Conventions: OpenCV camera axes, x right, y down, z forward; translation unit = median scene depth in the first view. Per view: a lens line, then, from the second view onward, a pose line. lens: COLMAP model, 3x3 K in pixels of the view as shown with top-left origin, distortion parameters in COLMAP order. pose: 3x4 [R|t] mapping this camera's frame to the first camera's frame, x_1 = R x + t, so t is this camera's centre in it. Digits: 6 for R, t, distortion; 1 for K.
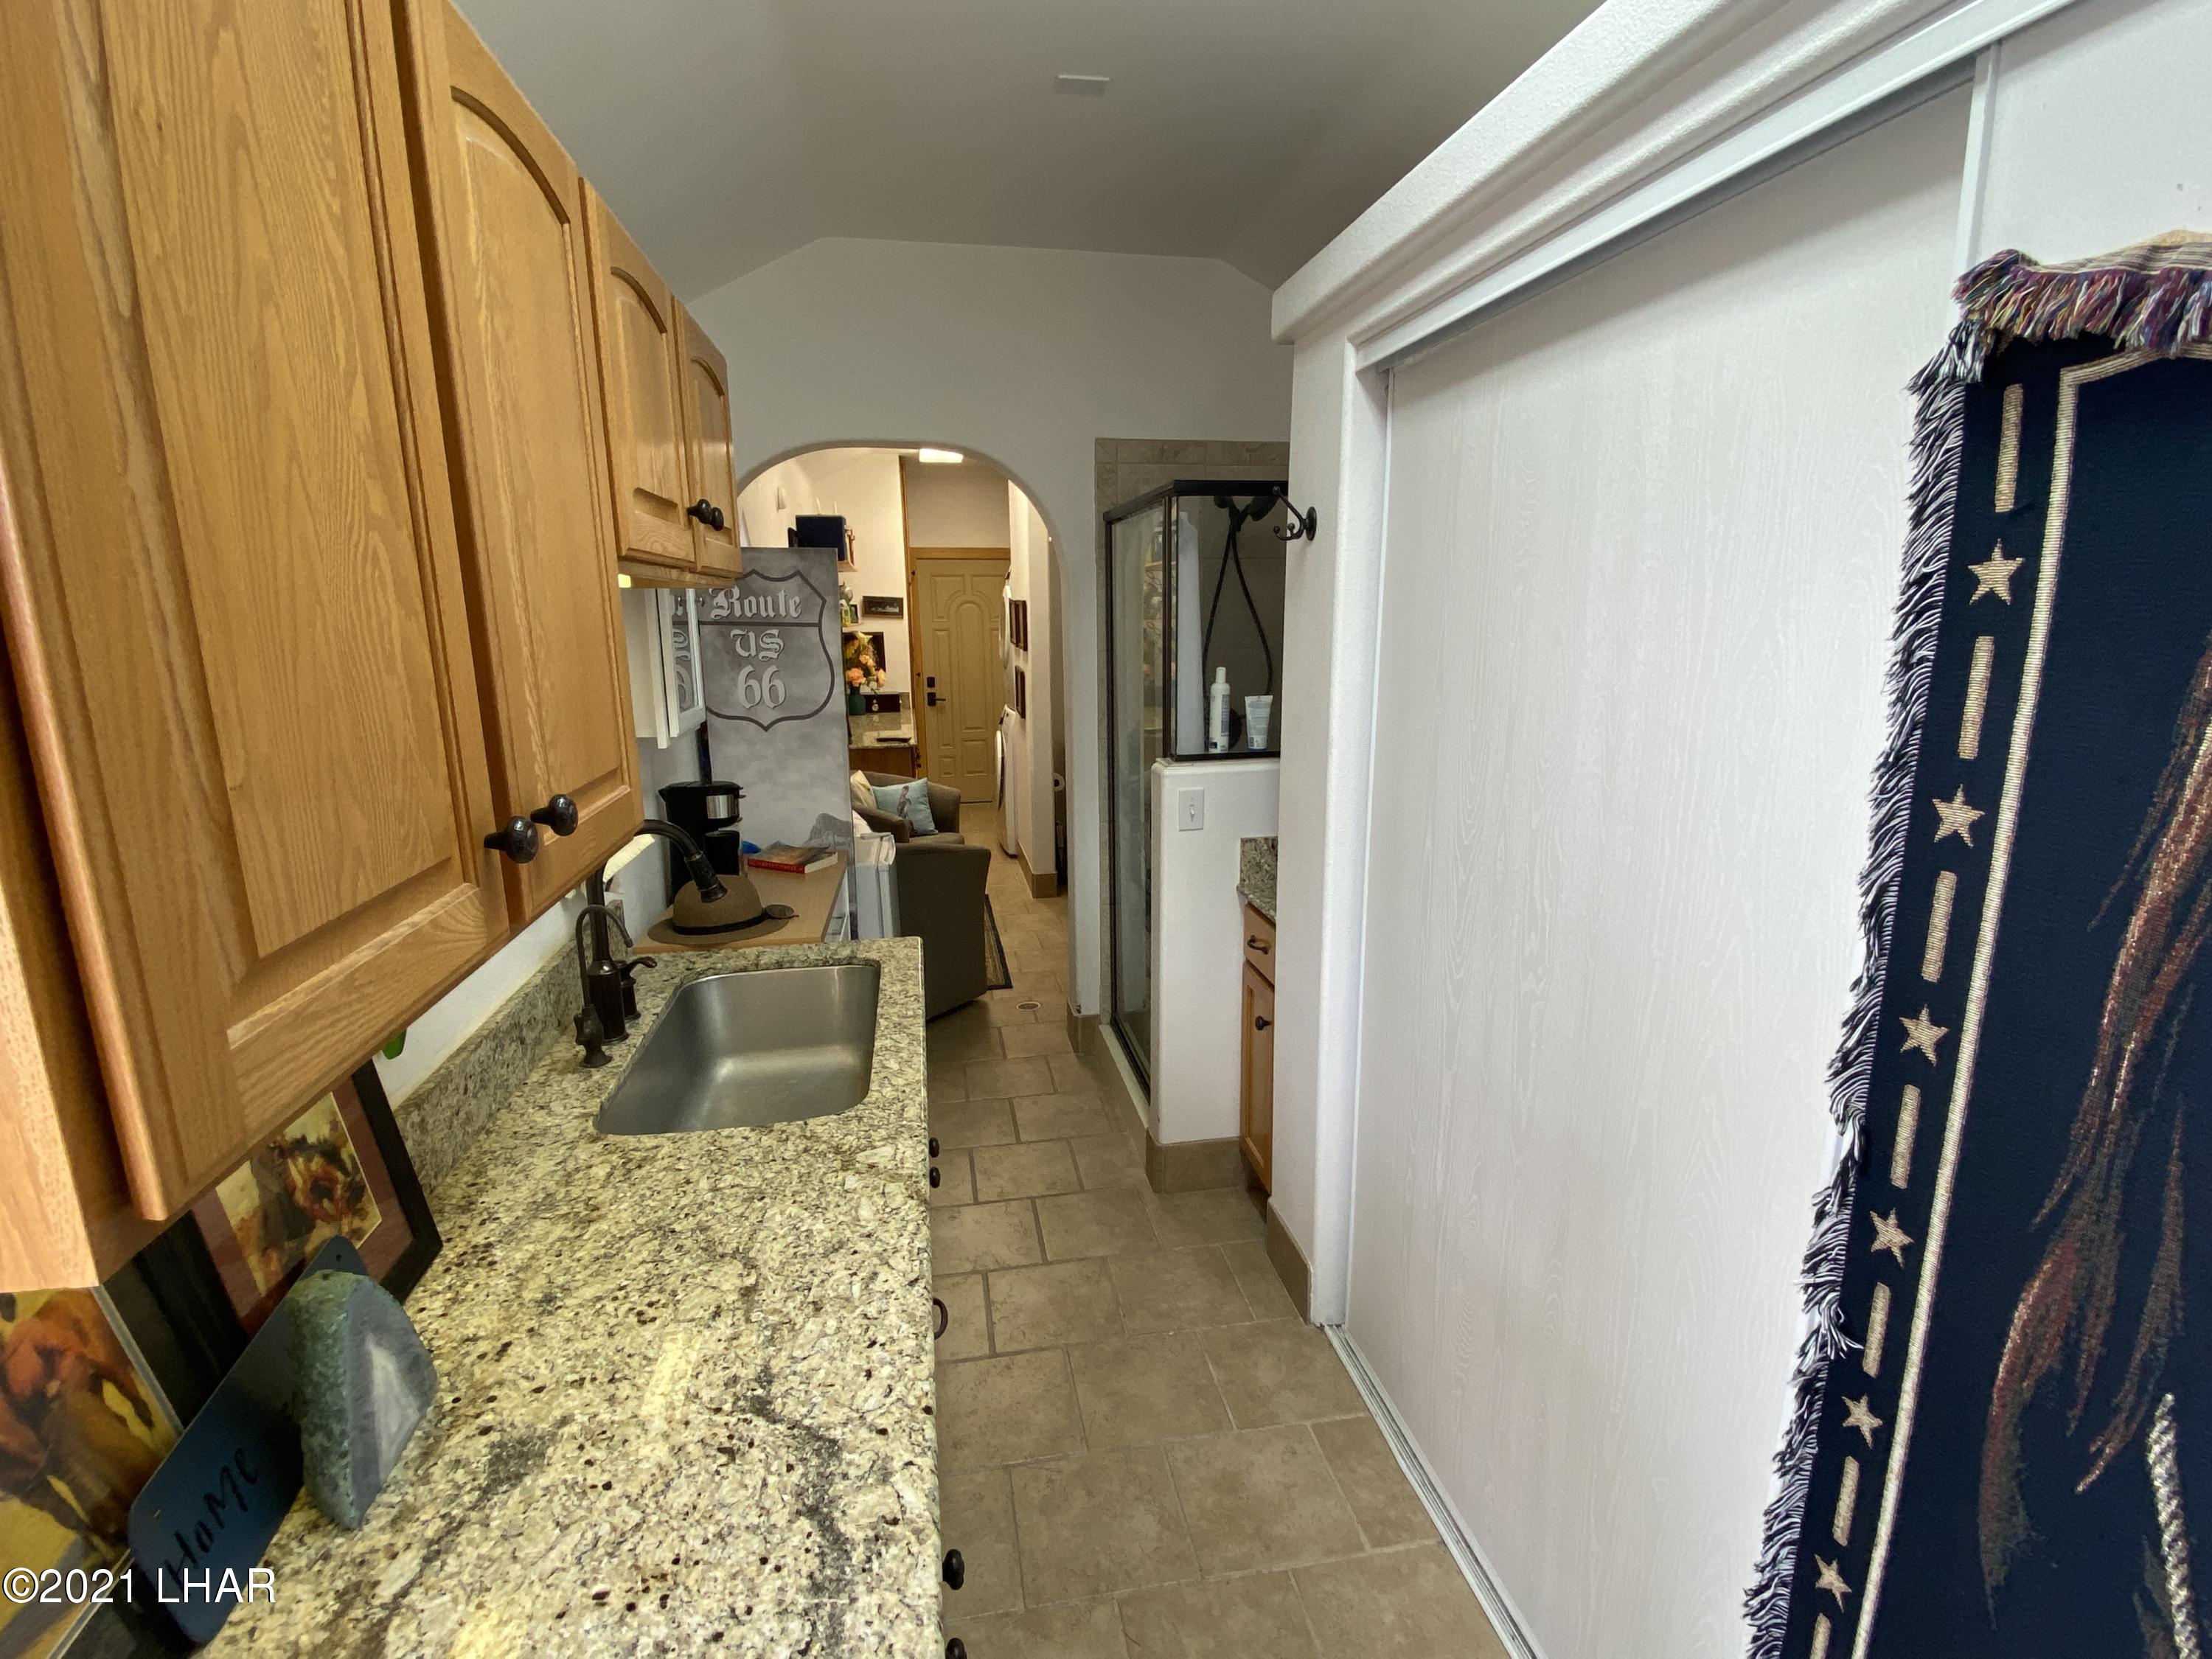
lens RADIAL K [[1006.0, 0, 1101.6], [0, 1006.0, 824.7], [0, 0, 1]] dist [0.044770, -0.037839]
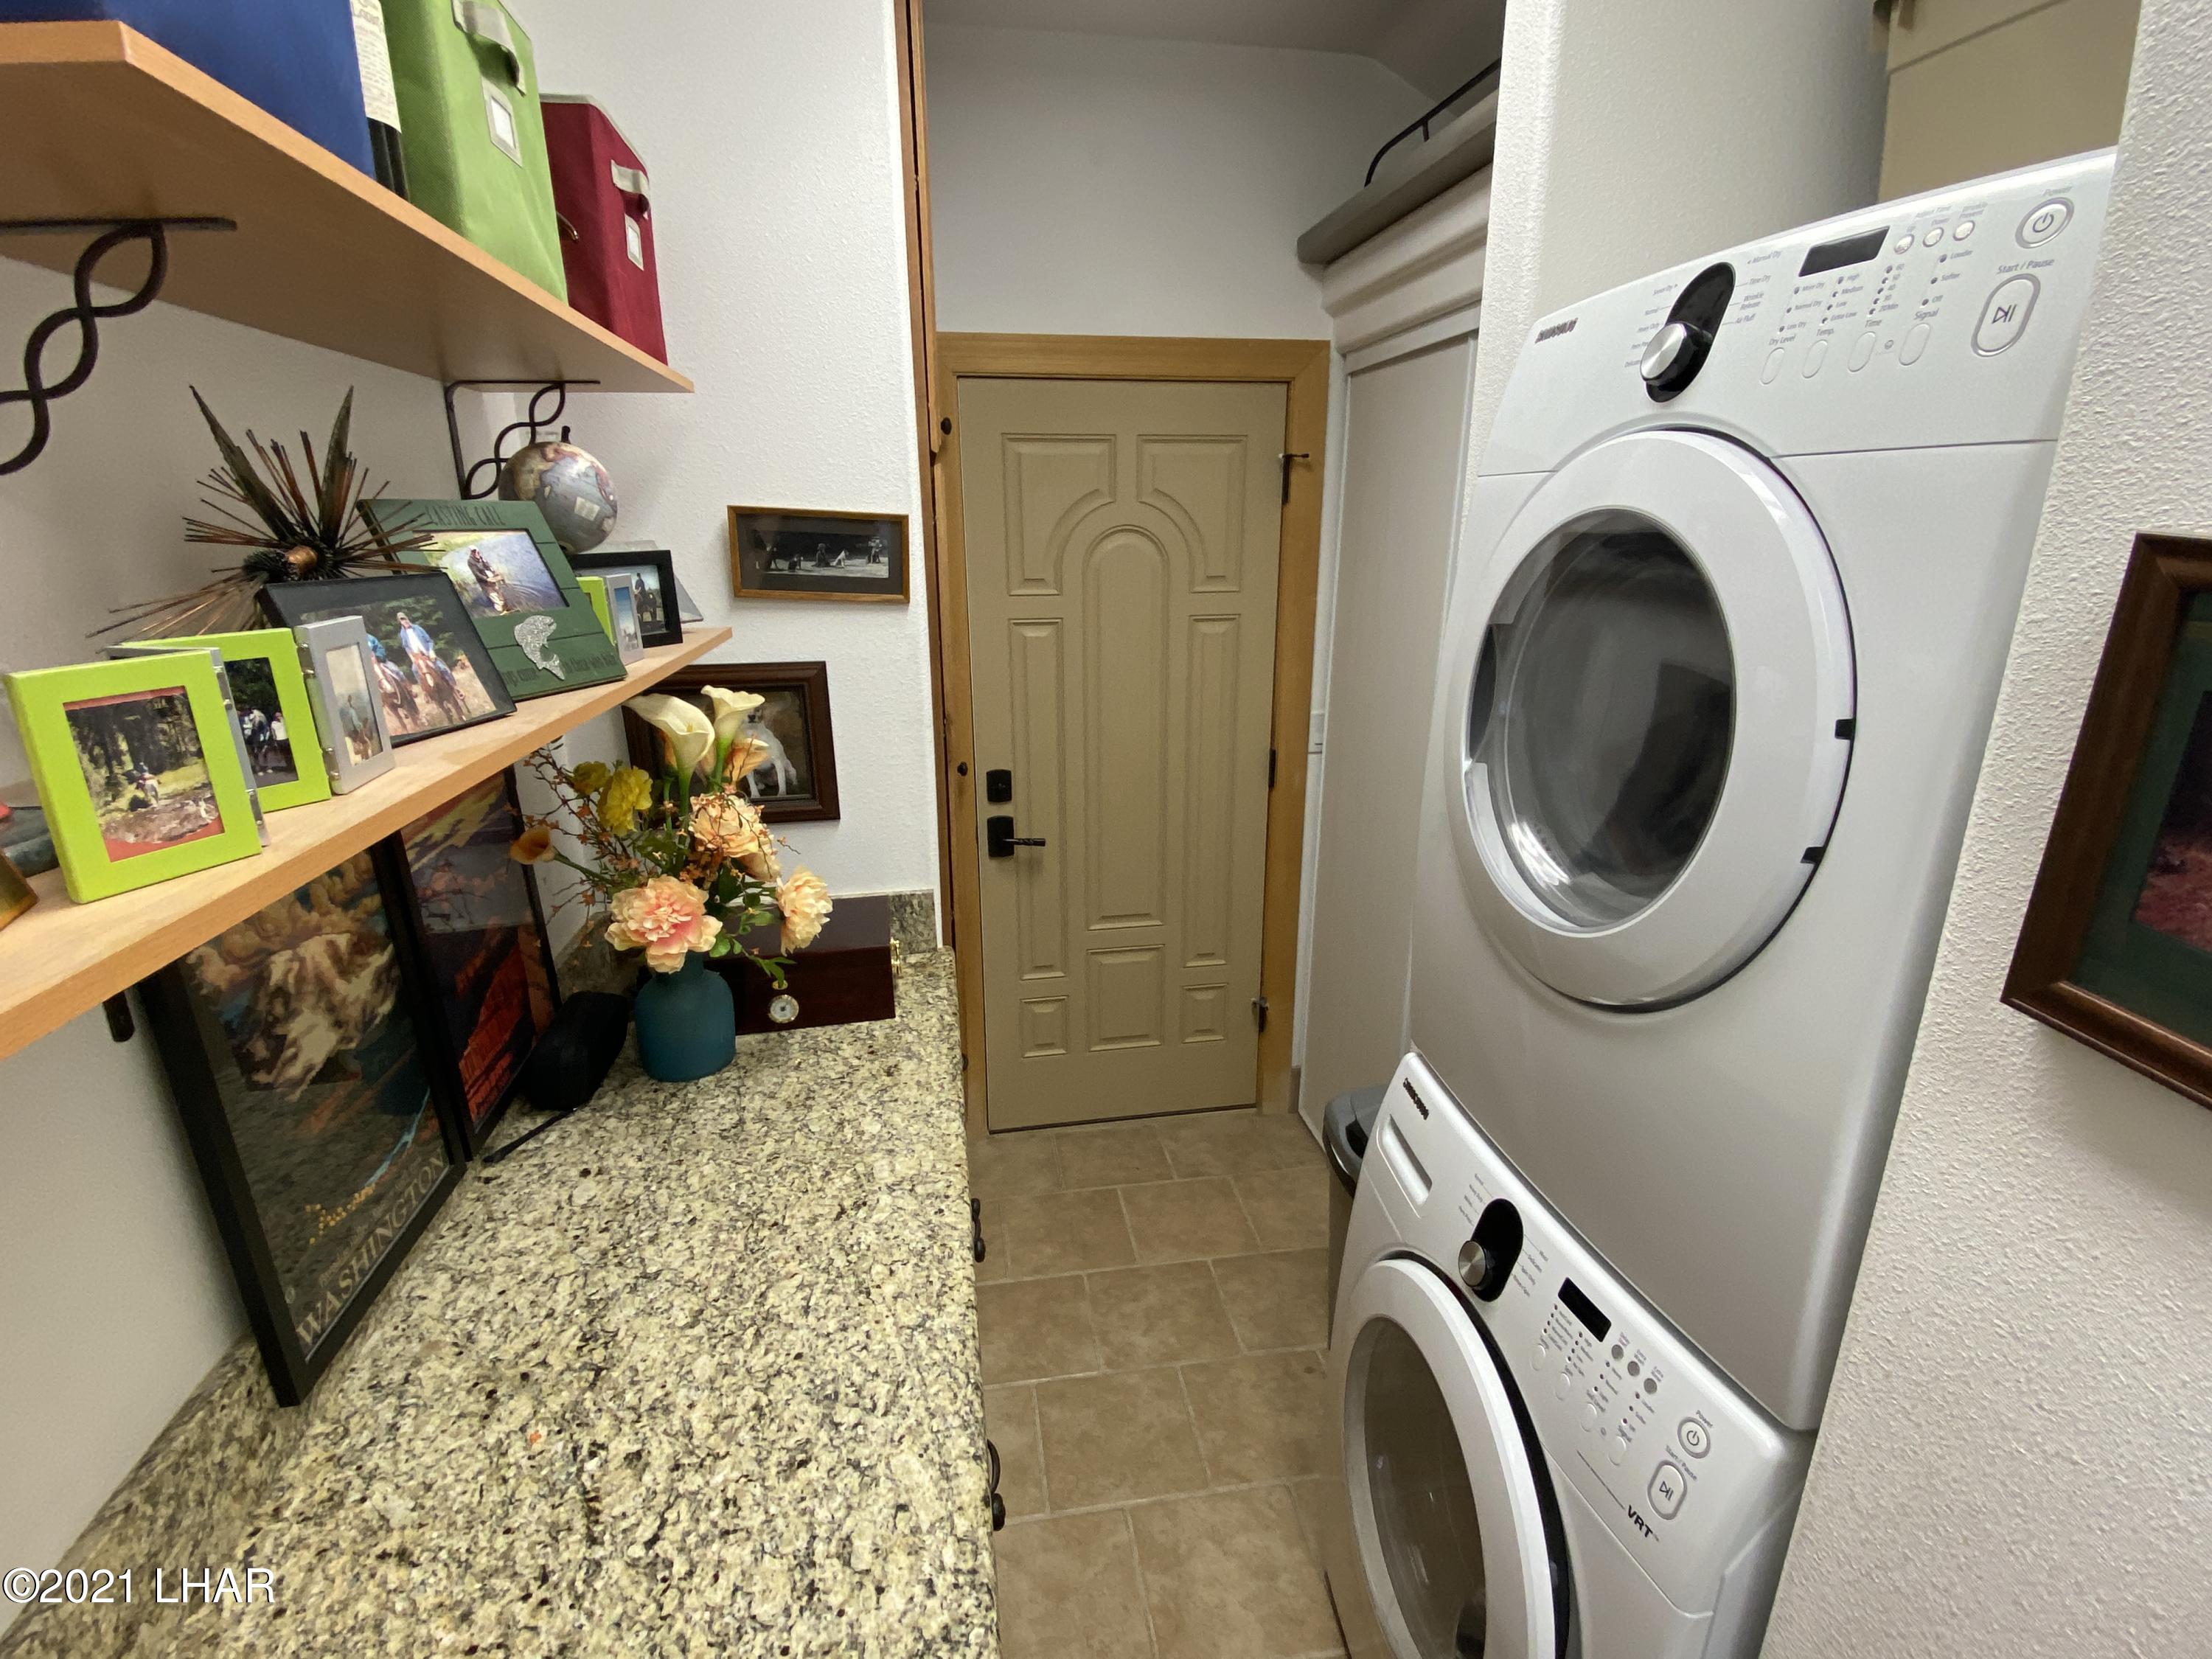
lens RADIAL K [[1006.0, 0, 1101.6], [0, 1006.0, 824.7], [0, 0, 1]] dist [0.044770, -0.037839]
pose [[0.999570, 0.021796, -0.019623, -0.135370], [-0.020125, 0.996457, 0.081662, -0.161394], [0.021333, -0.081232, 0.996467, 0.708637]]
